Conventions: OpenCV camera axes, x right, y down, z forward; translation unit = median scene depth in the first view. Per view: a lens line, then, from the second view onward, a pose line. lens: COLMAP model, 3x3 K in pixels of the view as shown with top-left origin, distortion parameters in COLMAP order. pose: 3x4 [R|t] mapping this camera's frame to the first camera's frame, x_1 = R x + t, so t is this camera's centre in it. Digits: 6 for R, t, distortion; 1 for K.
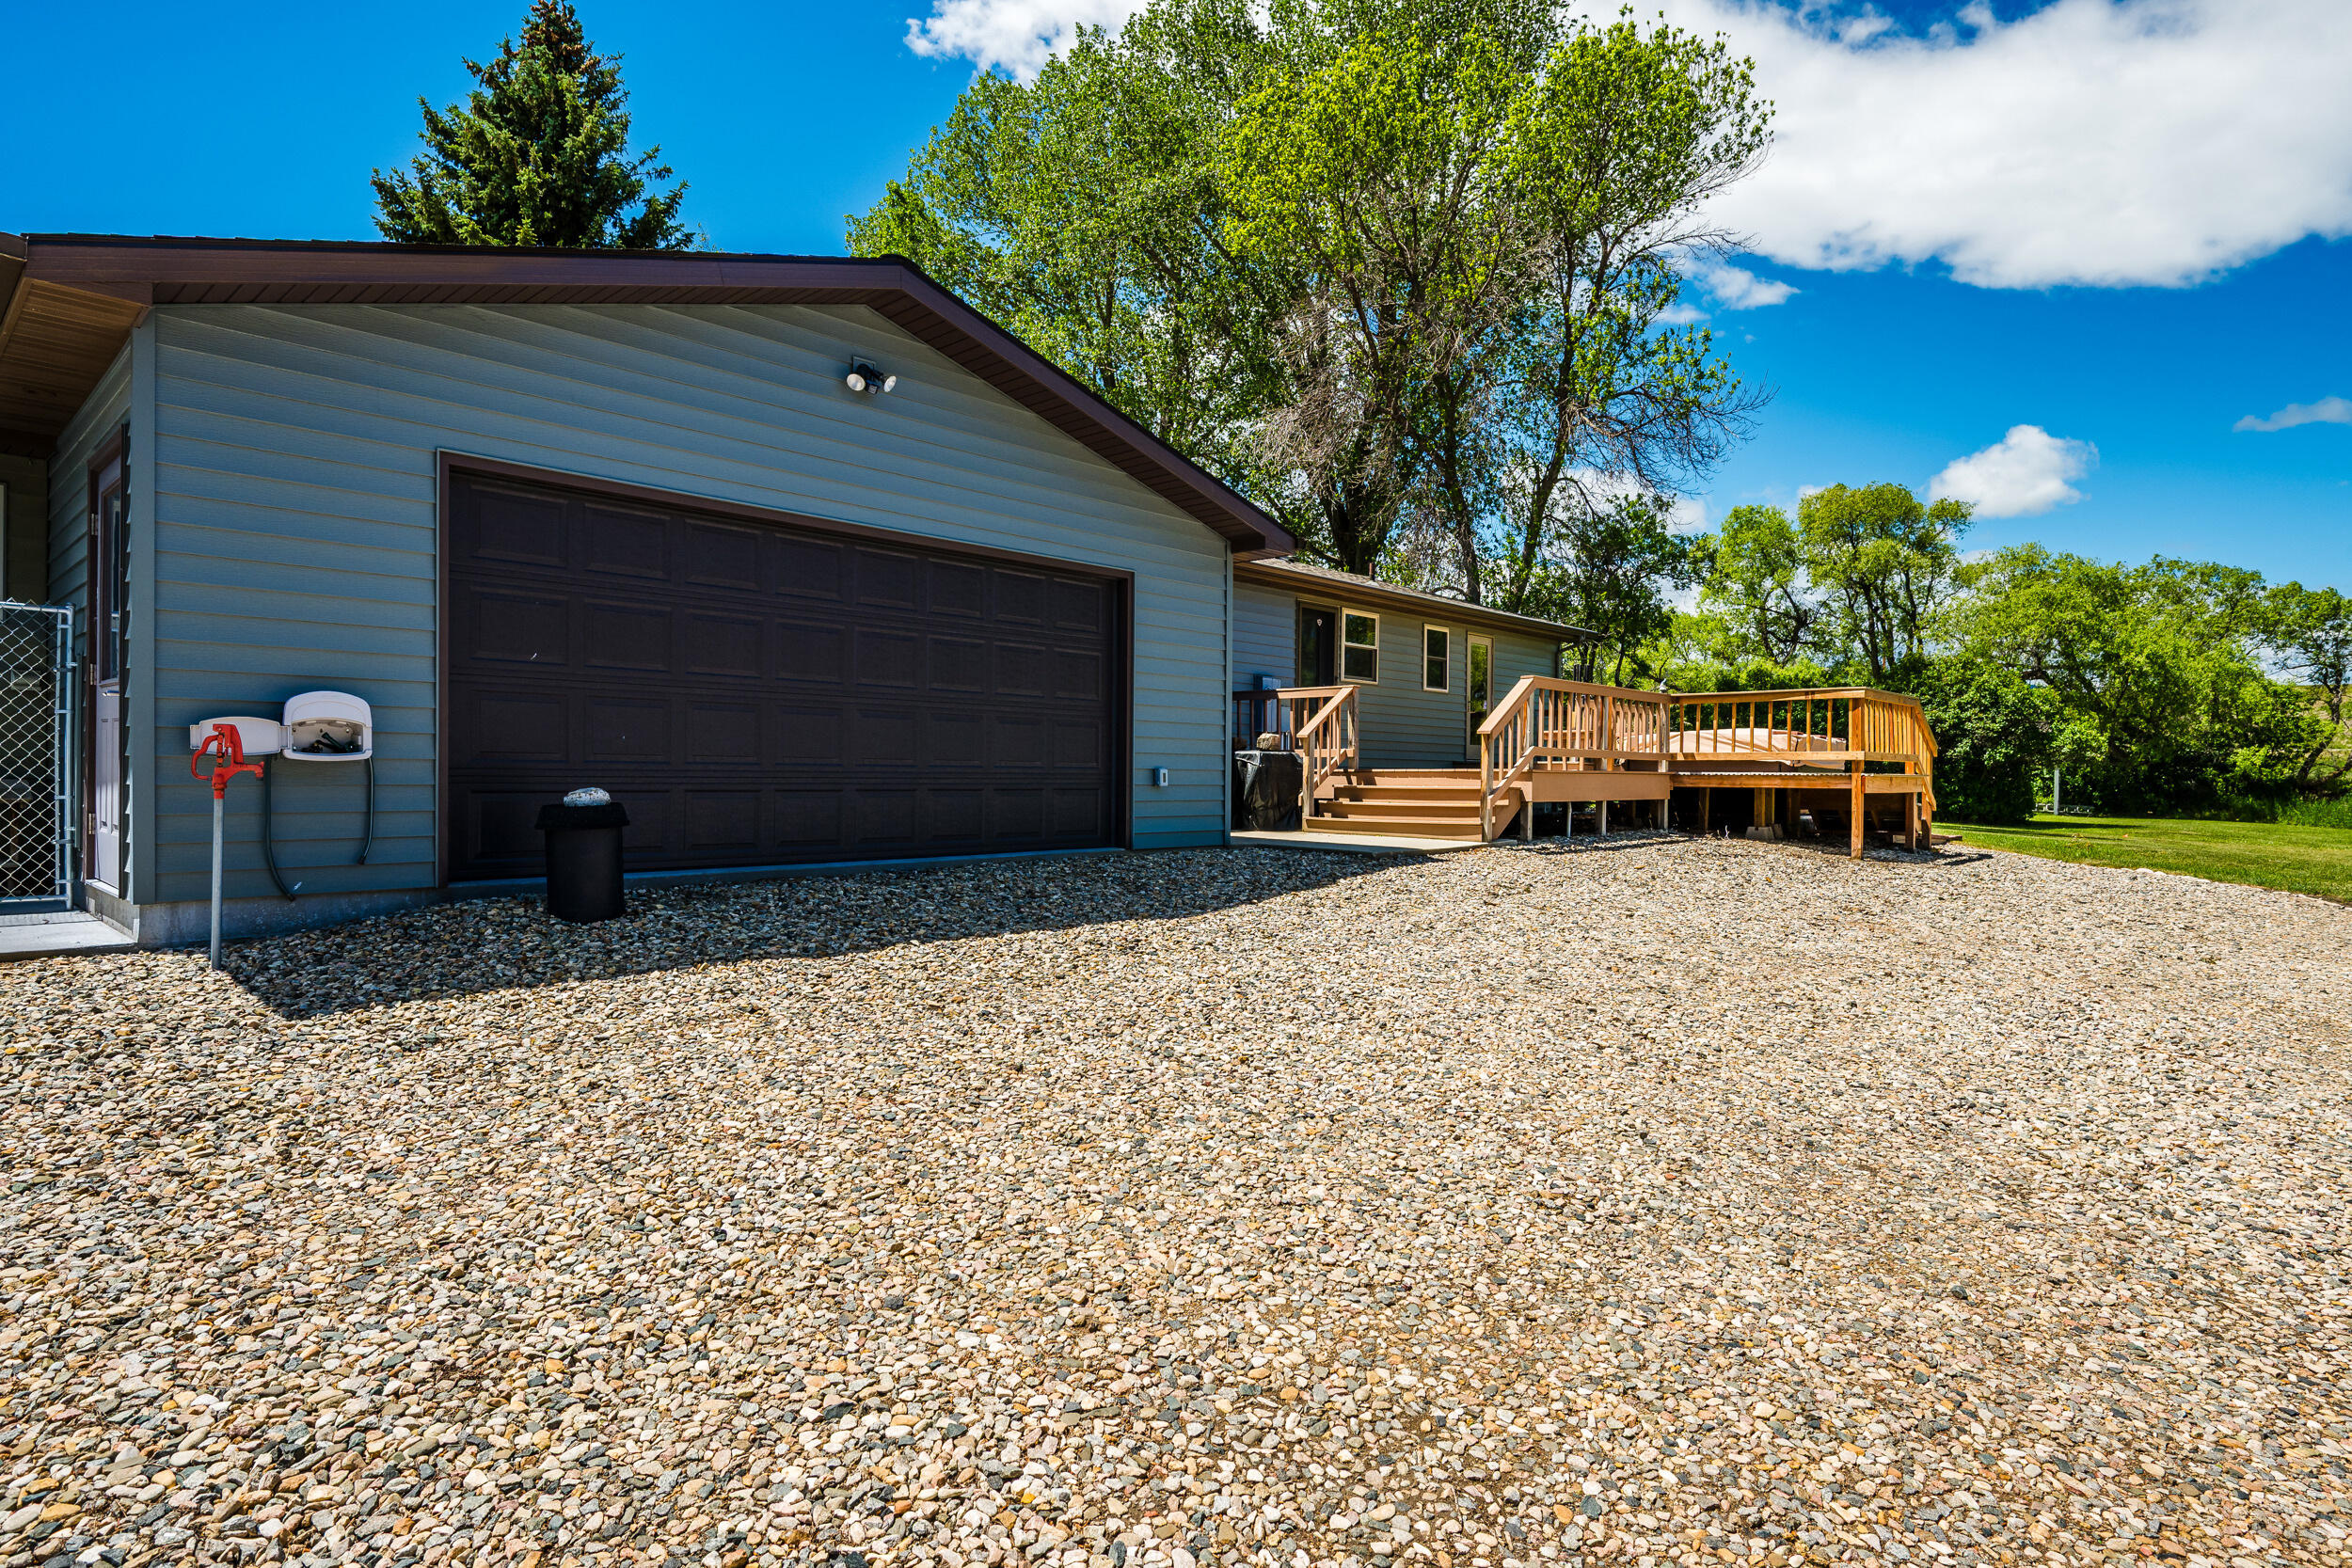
lens RADIAL K [[1264.2, 0, 1177.5], [0, 1264.2, 774.5], [0, 0, 1]] dist [-0.002056, -0.000632]
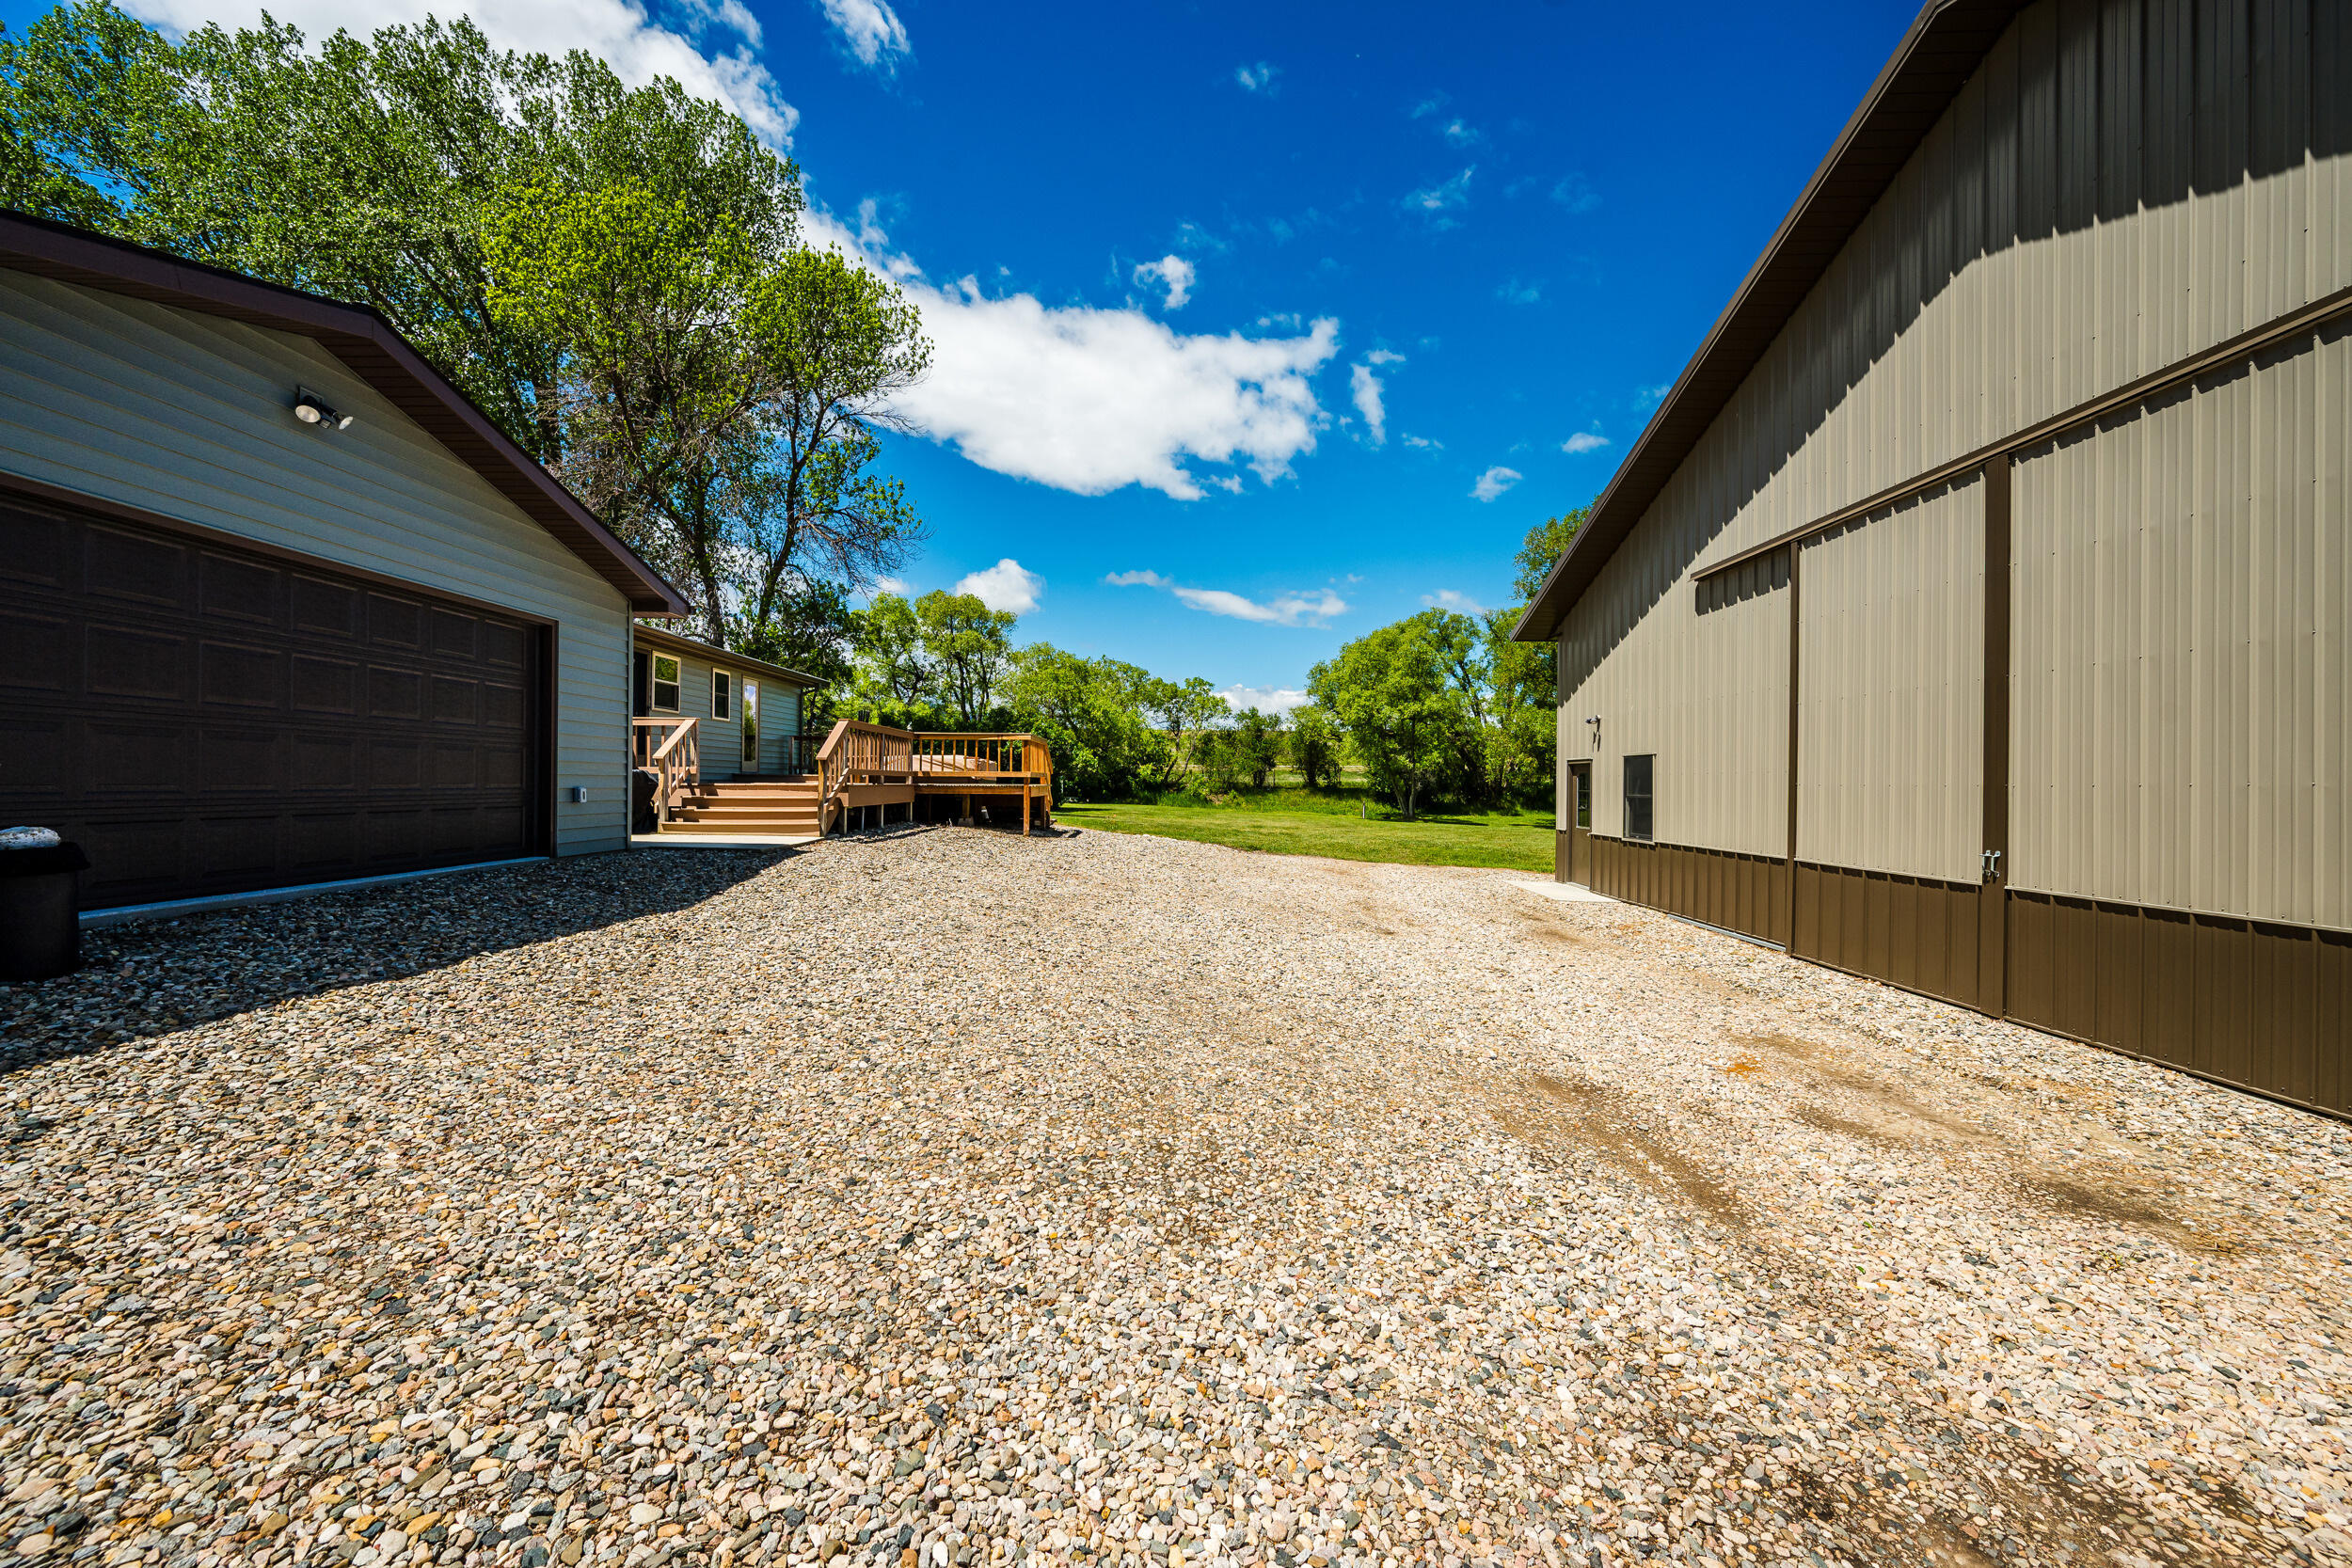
lens RADIAL K [[913.1, 0, 1179.5], [0, 913.1, 781.8], [0, 0, 1]] dist [-0.000360, -0.000183]
pose [[0.717846, -0.001714, 0.696199, -0.208707], [-0.003562, 0.999975, 0.006134, -0.017945], [-0.696192, -0.006884, 0.717822, -0.010585]]
